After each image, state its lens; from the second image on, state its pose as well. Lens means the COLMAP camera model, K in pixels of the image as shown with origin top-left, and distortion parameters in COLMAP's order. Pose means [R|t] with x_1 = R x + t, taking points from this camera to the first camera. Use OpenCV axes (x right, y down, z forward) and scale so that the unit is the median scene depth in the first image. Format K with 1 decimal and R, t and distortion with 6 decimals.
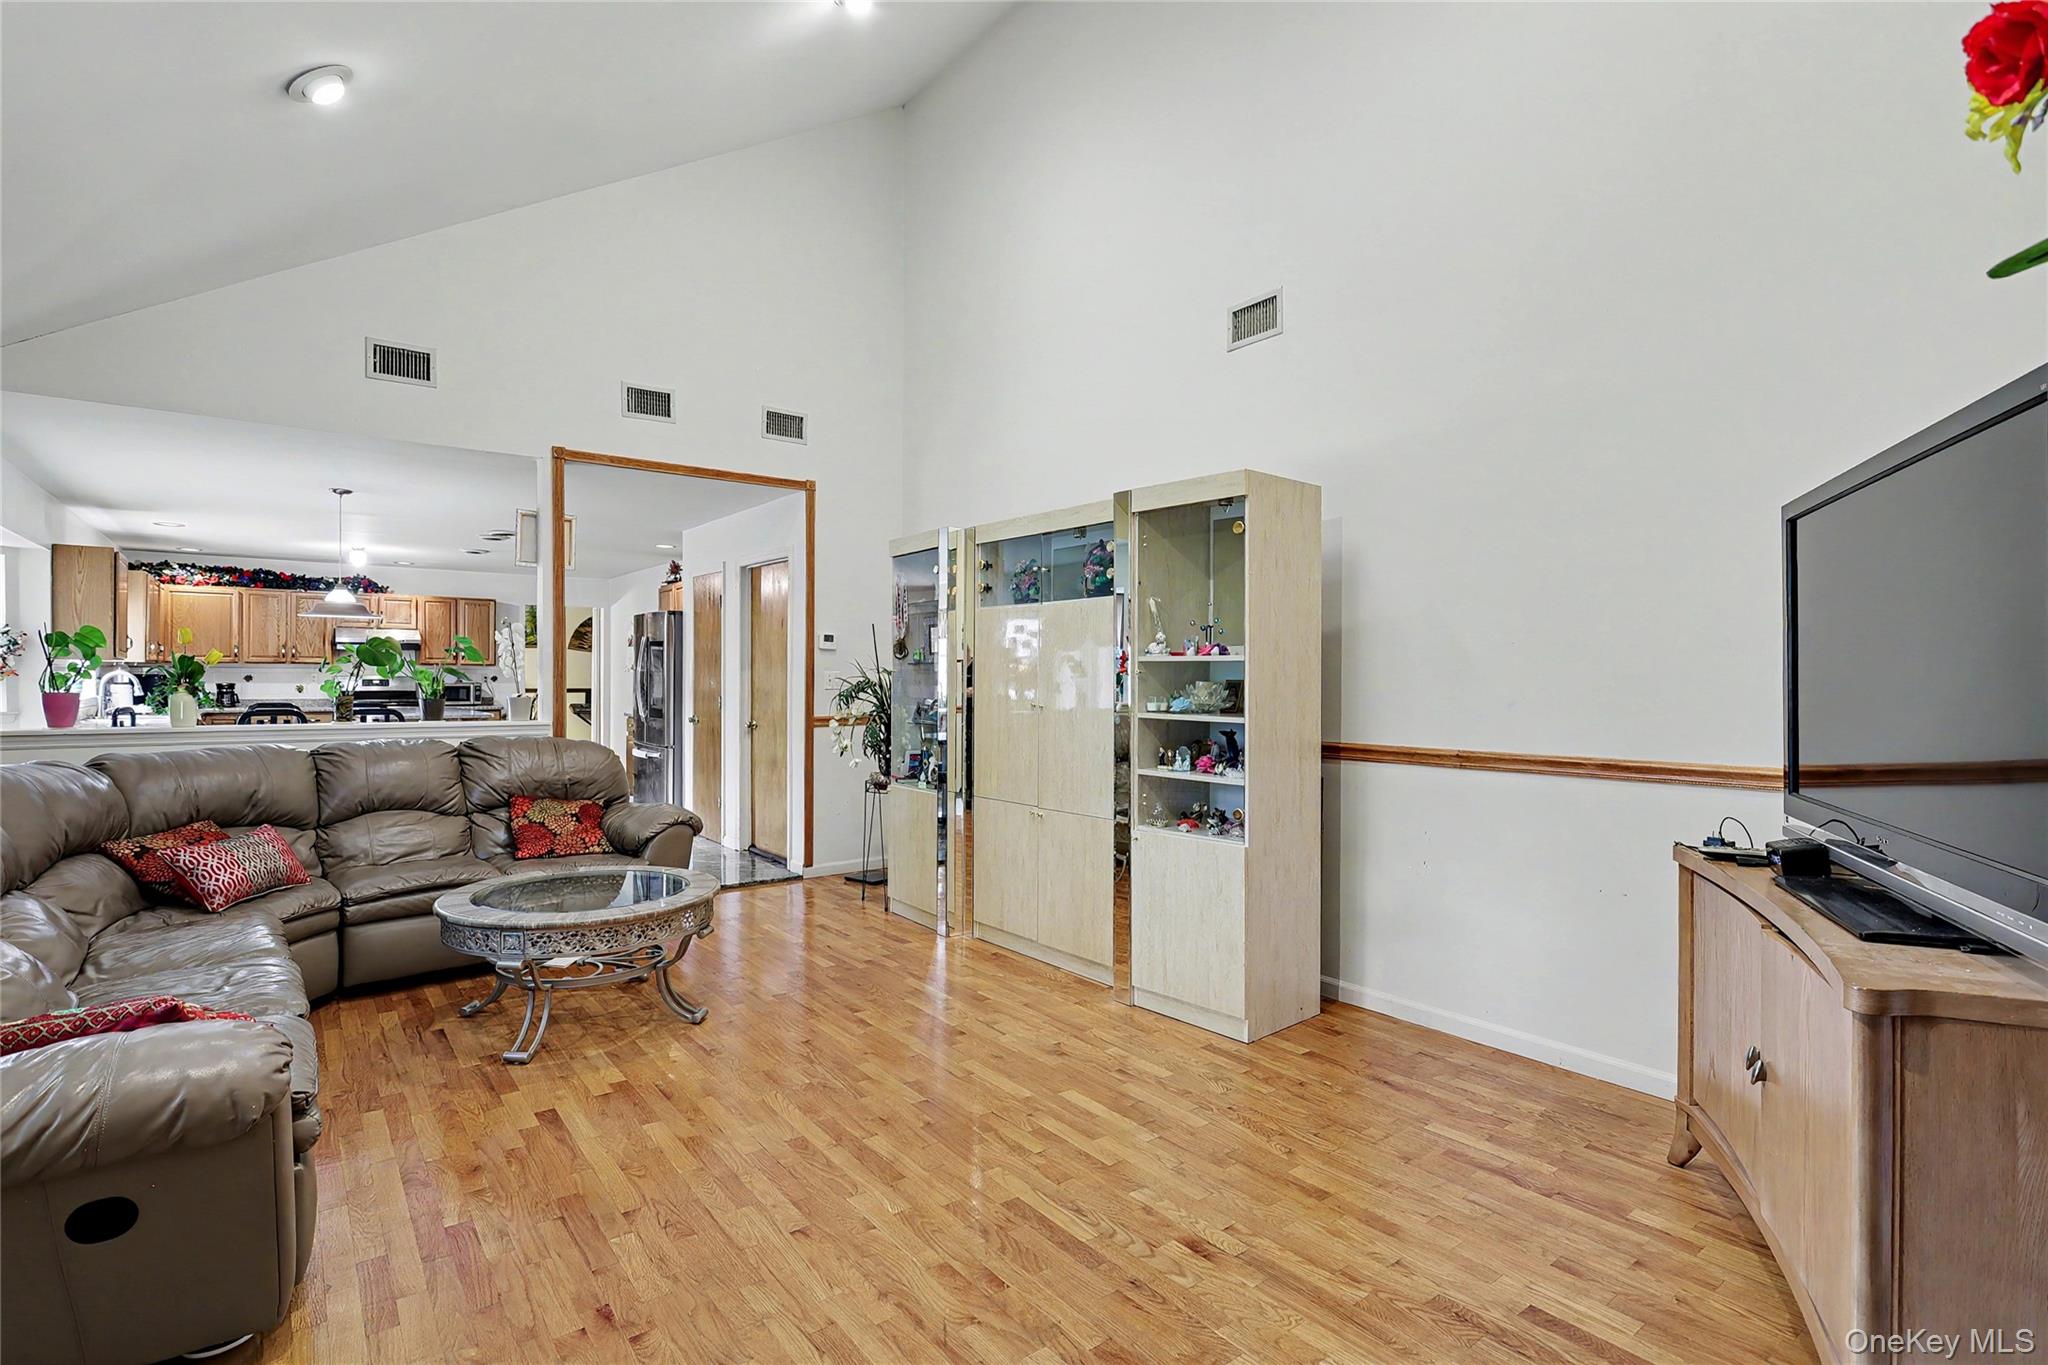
lens RADIAL K [[977.3, 0, 1017.0], [0, 977.3, 672.4], [0, 0, 1]] dist [-0.008706, 0.001130]
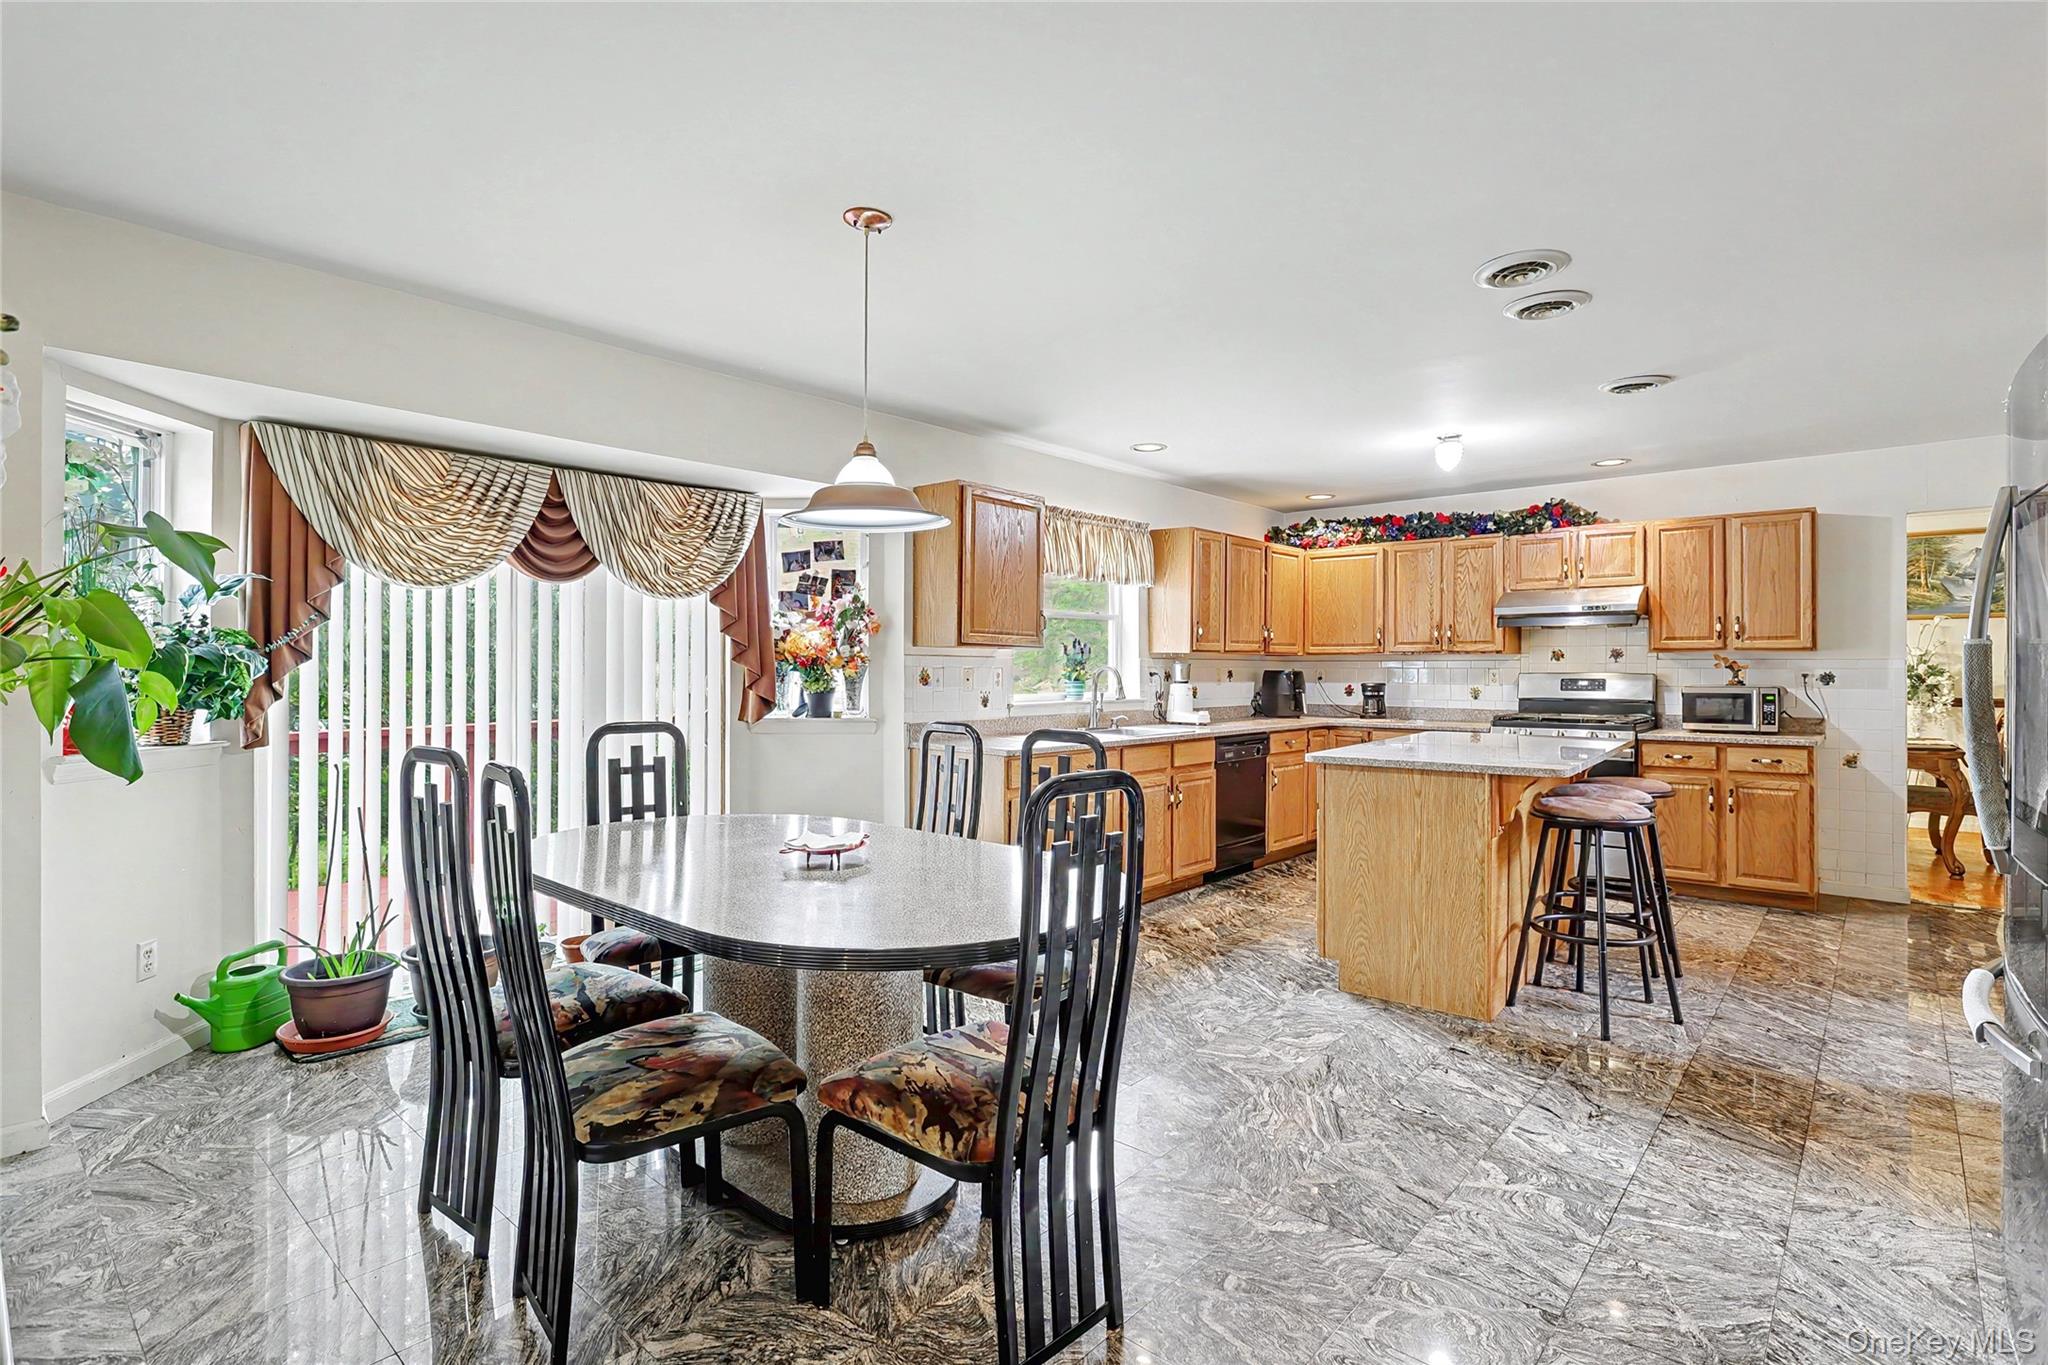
lens RADIAL K [[988.7, 0, 1021.8], [0, 988.7, 666.5], [0, 0, 1]] dist [-0.002794, 0.000318]
pose [[0.200061, -0.006936, -0.979759, -0.166421], [0.001565, 0.999976, -0.006759, 0.003830], [0.979782, -0.000181, 0.200068, 0.598091]]
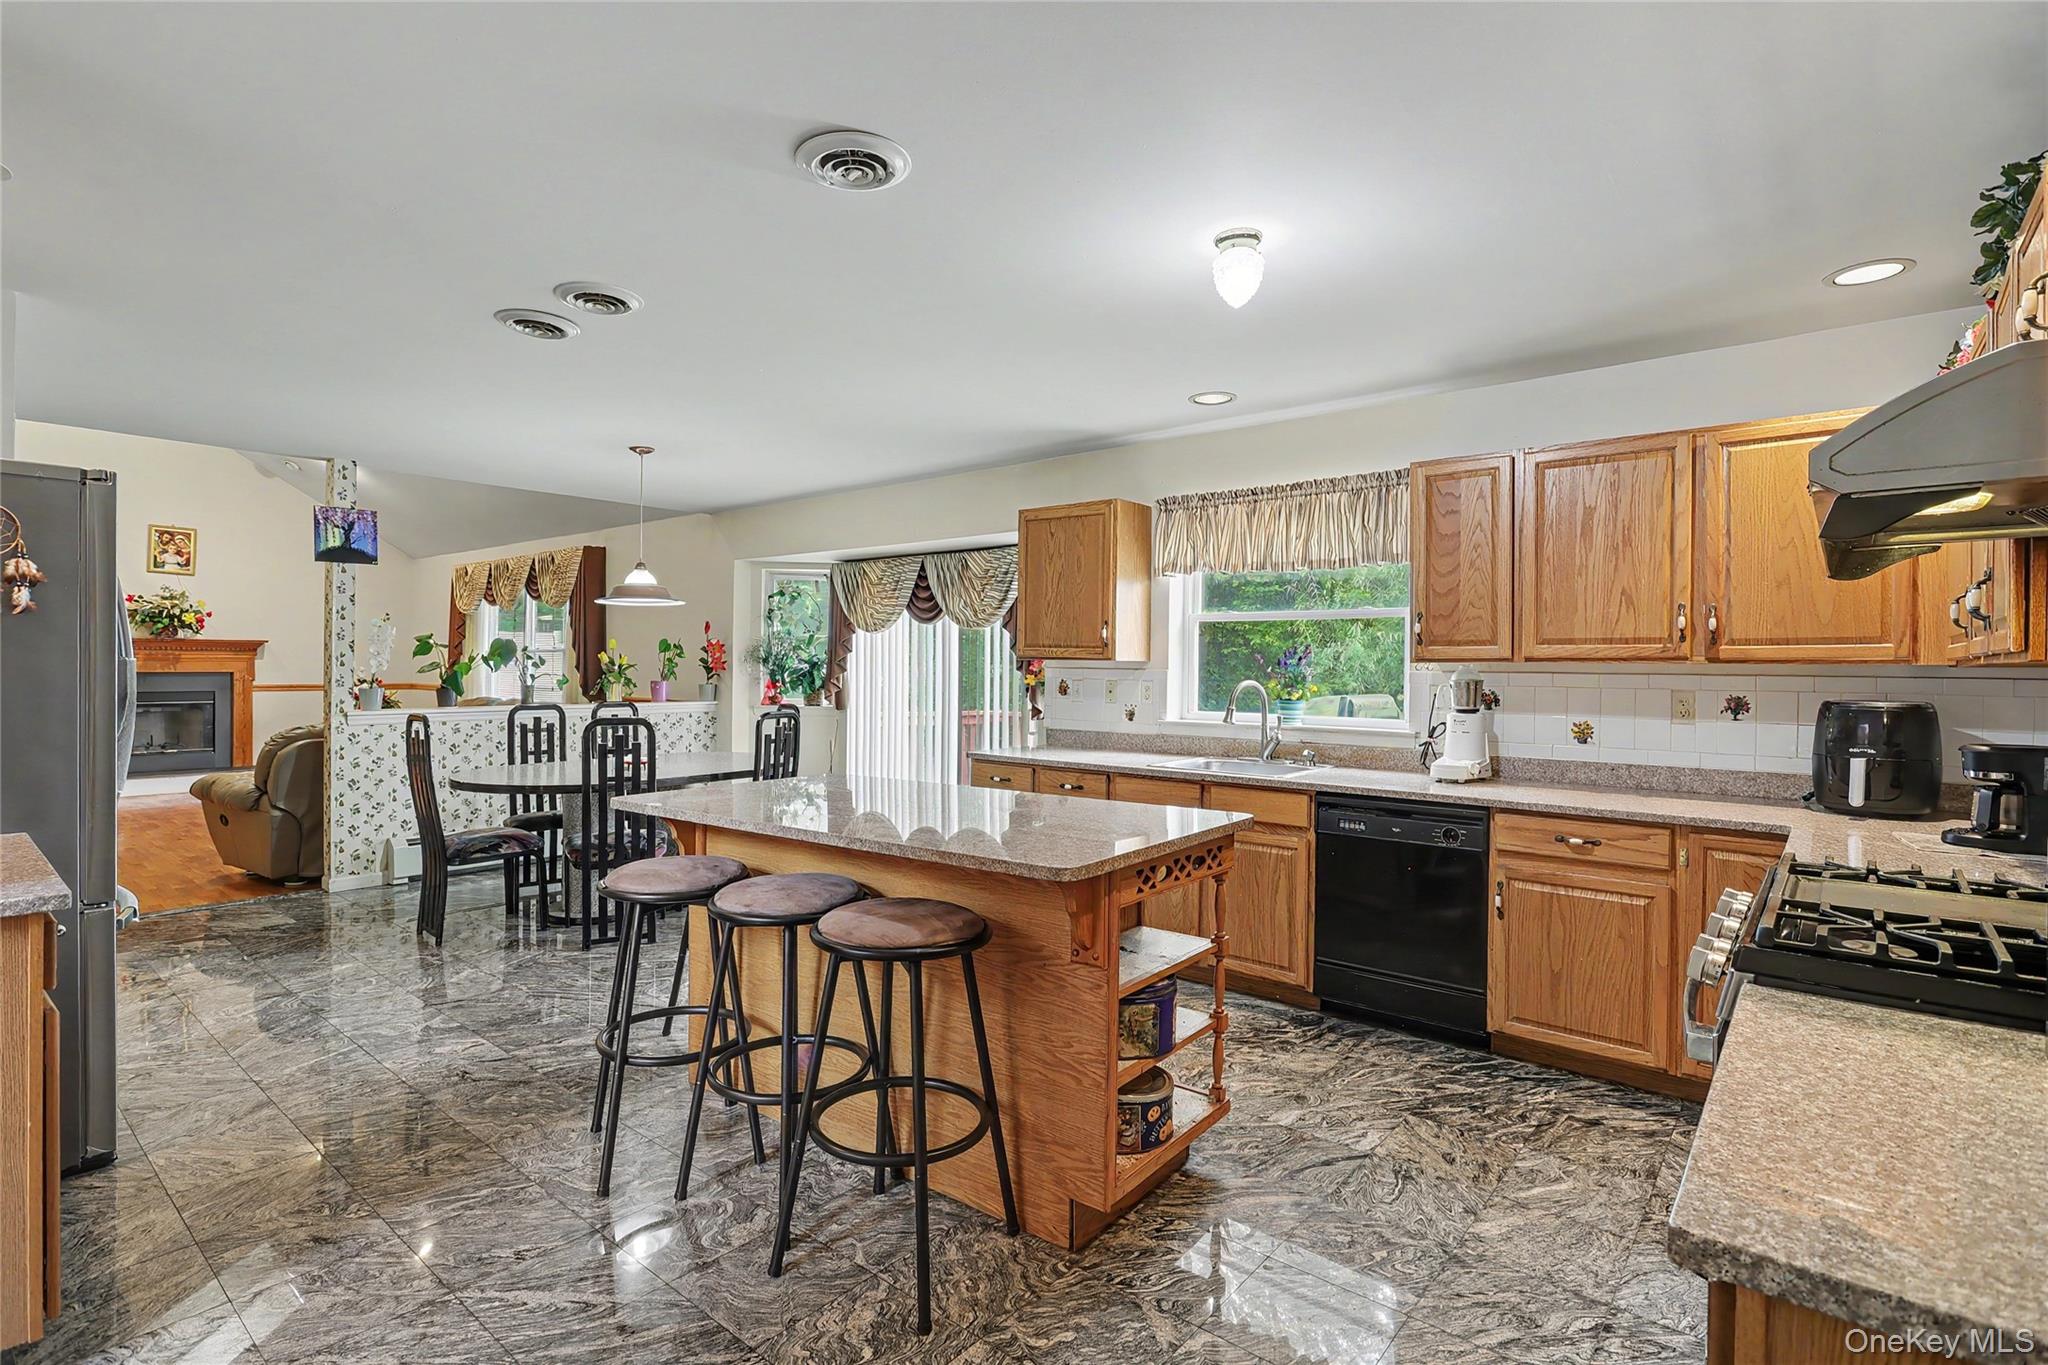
lens RADIAL K [[977.3, 0, 1017.0], [0, 977.3, 672.4], [0, 0, 1]] dist [-0.008706, 0.001130]
pose [[-0.974761, -0.013779, -0.222825, -0.508828], [-0.015003, 0.999880, 0.003801, -0.003960], [0.222746, 0.007048, -0.974851, 1.154551]]
